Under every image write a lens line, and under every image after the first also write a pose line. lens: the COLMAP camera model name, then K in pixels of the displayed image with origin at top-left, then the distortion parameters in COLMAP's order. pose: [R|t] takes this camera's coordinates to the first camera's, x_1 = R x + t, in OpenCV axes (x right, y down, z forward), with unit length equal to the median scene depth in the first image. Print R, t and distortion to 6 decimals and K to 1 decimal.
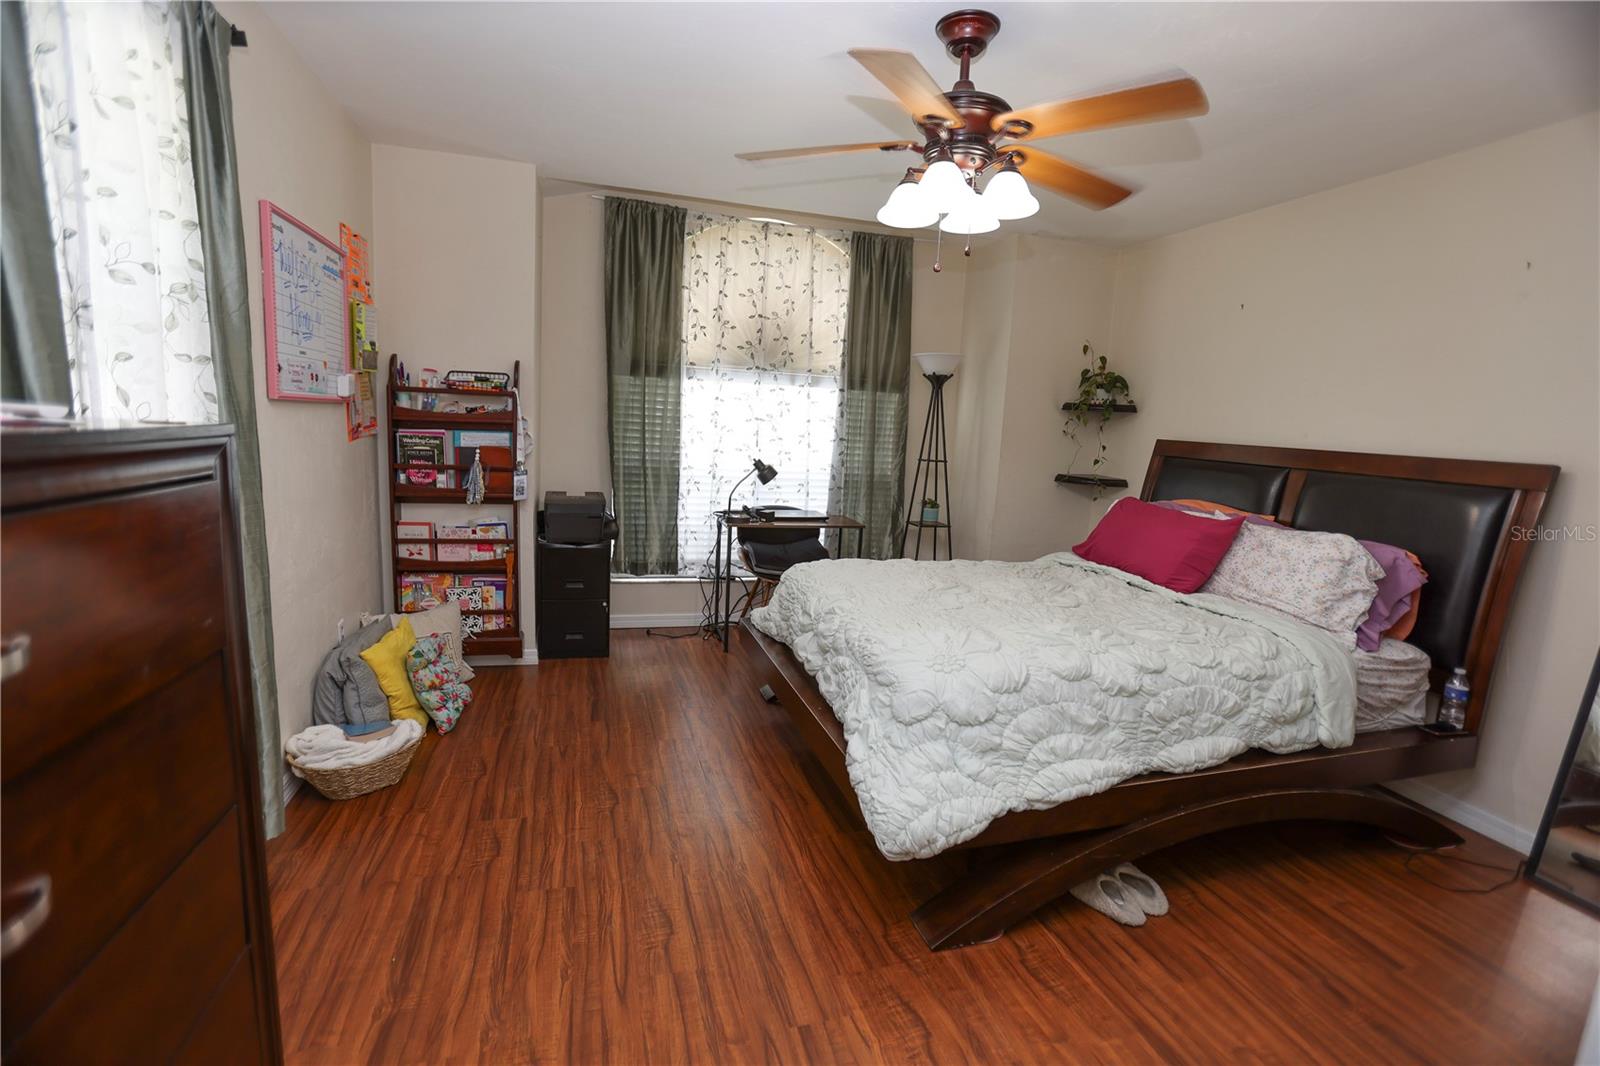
lens RADIAL K [[720.3, 0, 805.3], [0, 720.3, 539.1], [0, 0, 1]] dist [-0.078380, 0.029224]
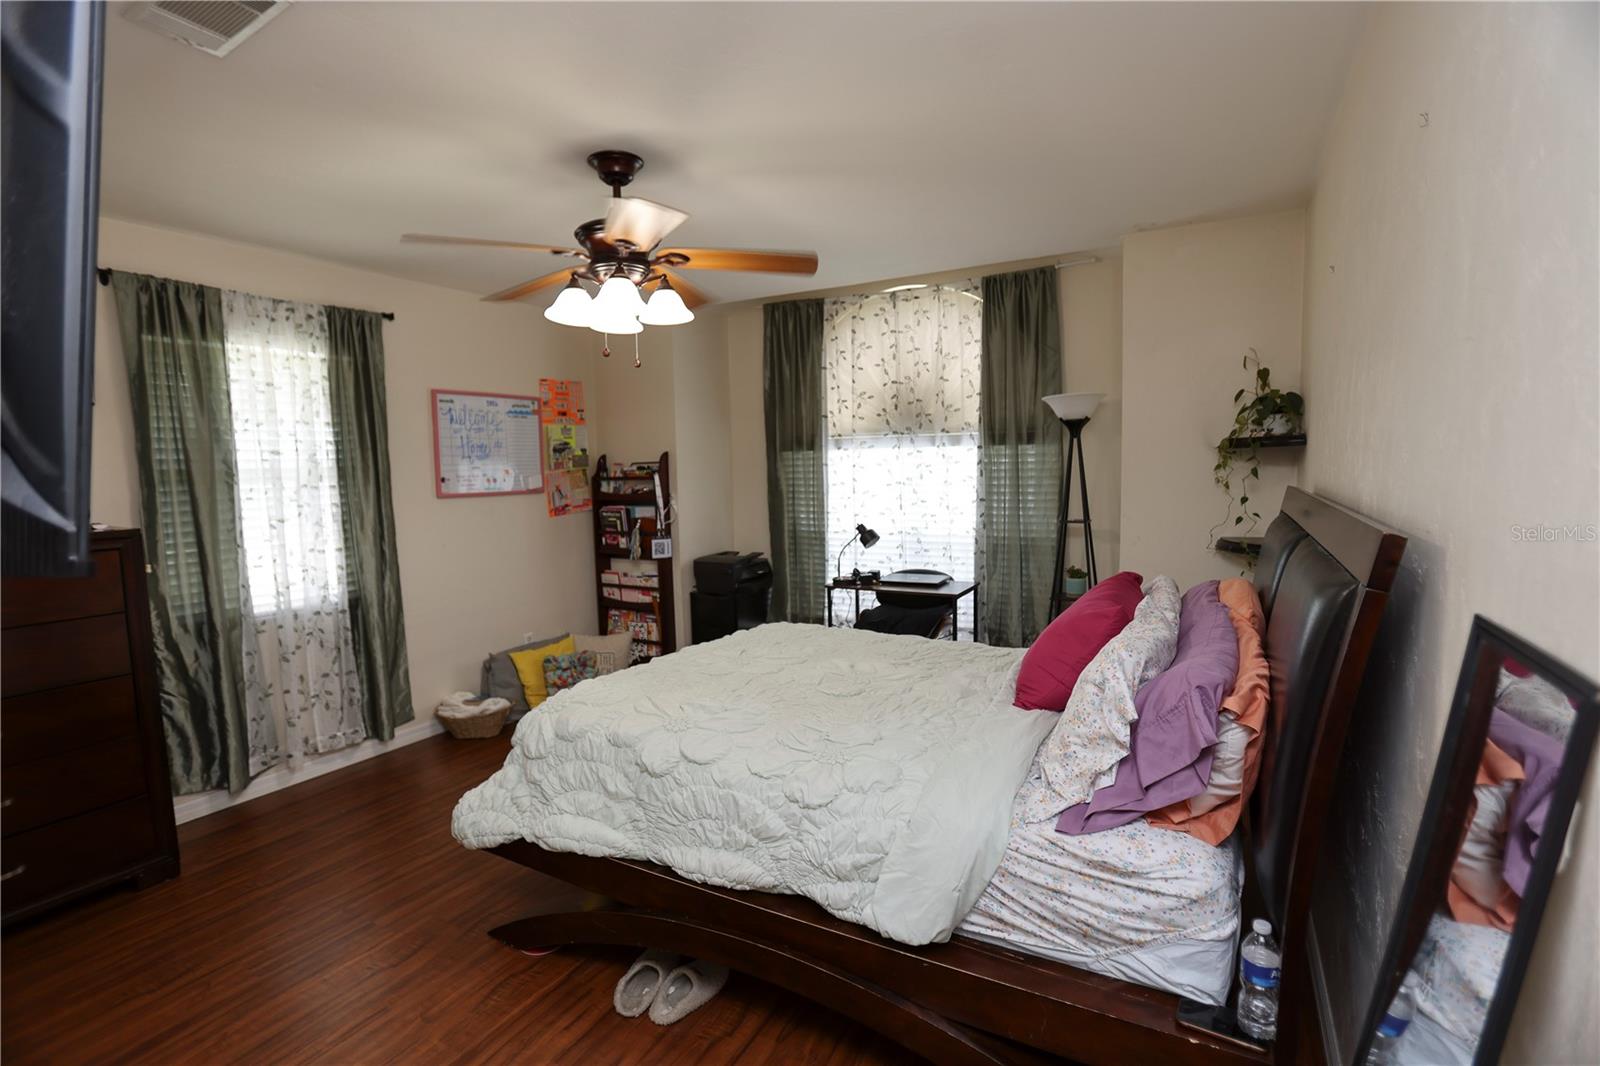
lens RADIAL K [[748.6, 0, 804.2], [0, 748.6, 535.1], [0, 0, 1]] dist [-0.082749, 0.039640]
pose [[0.693433, 0.001000, -0.720521, 0.727575], [-0.058516, 0.996774, -0.054933, -0.035364], [0.718141, 0.080254, 0.691254, 0.229495]]
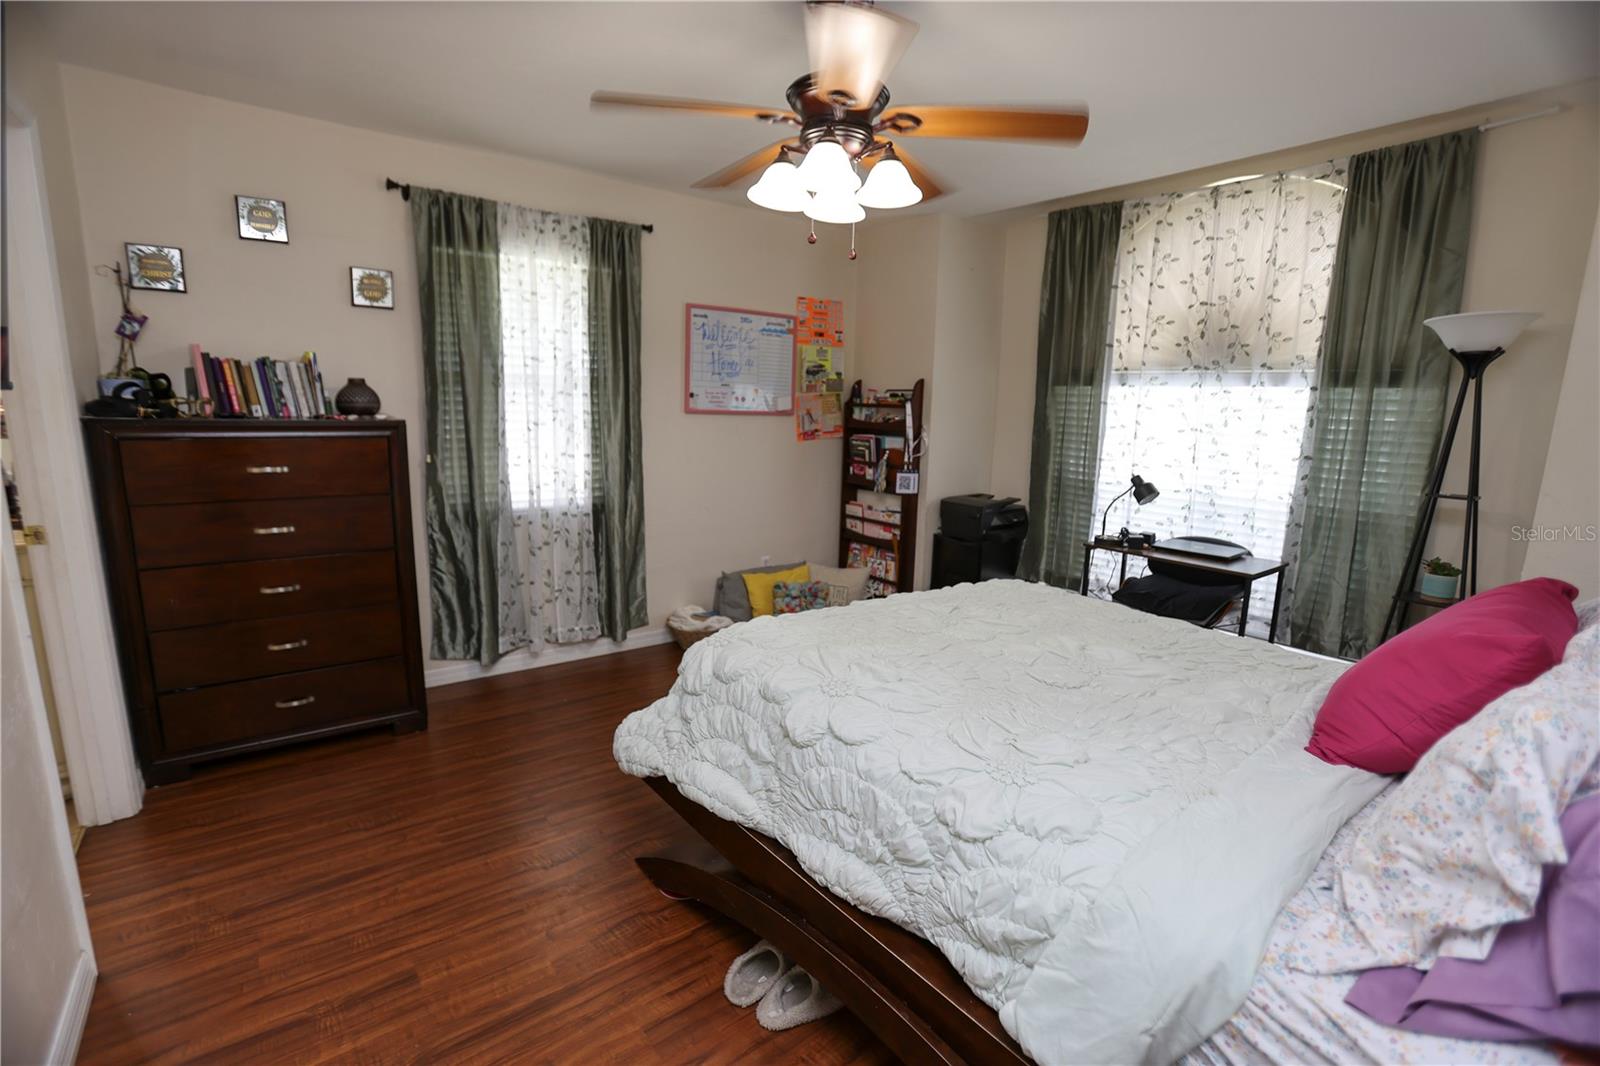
lens RADIAL K [[726.9, 0, 803.2], [0, 726.9, 539.9], [0, 0, 1]] dist [-0.081960, 0.034315]
pose [[0.364029, 0.128110, -0.922535, 0.652926], [-0.158190, 0.984609, 0.074309, -0.039689], [0.917856, 0.118885, 0.378692, 0.364070]]
